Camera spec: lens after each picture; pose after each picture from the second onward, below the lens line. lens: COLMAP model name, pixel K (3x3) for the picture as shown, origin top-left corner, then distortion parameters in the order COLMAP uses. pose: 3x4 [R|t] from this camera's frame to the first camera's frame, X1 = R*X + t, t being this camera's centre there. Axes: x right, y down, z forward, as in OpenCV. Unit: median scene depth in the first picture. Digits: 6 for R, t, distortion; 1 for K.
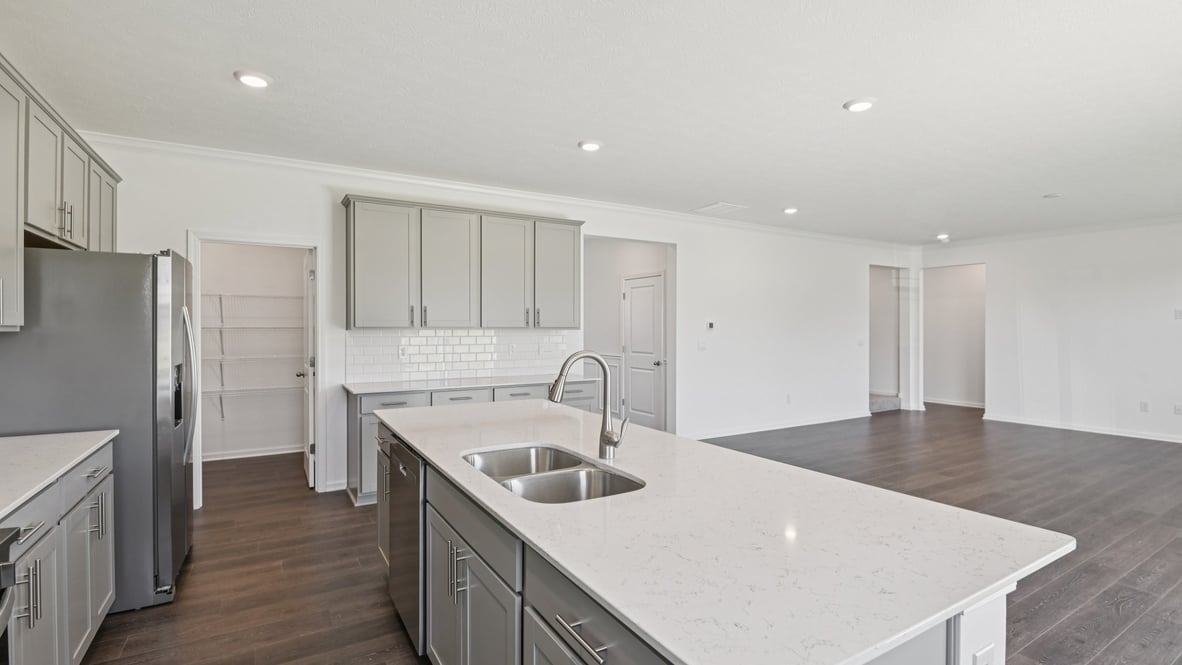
lens RADIAL K [[538.6, 0, 589.6], [0, 538.6, 326.5], [0, 0, 1]] dist [-0.020157, -0.000340]
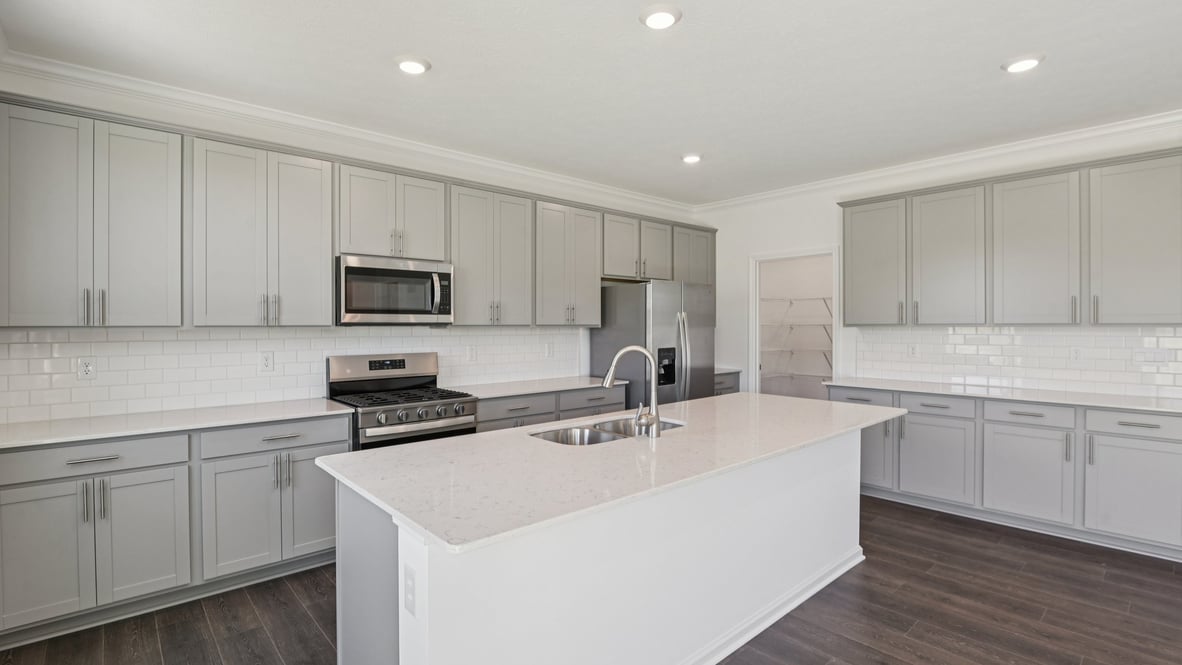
lens RADIAL K [[538.6, 0, 589.6], [0, 538.6, 326.5], [0, 0, 1]] dist [-0.020157, -0.000340]
pose [[0.189244, 0.000525, -0.981930, 0.470969], [0.005000, 0.999986, 0.001499, 0.000957], [0.981917, -0.005193, 0.189239, 0.259967]]
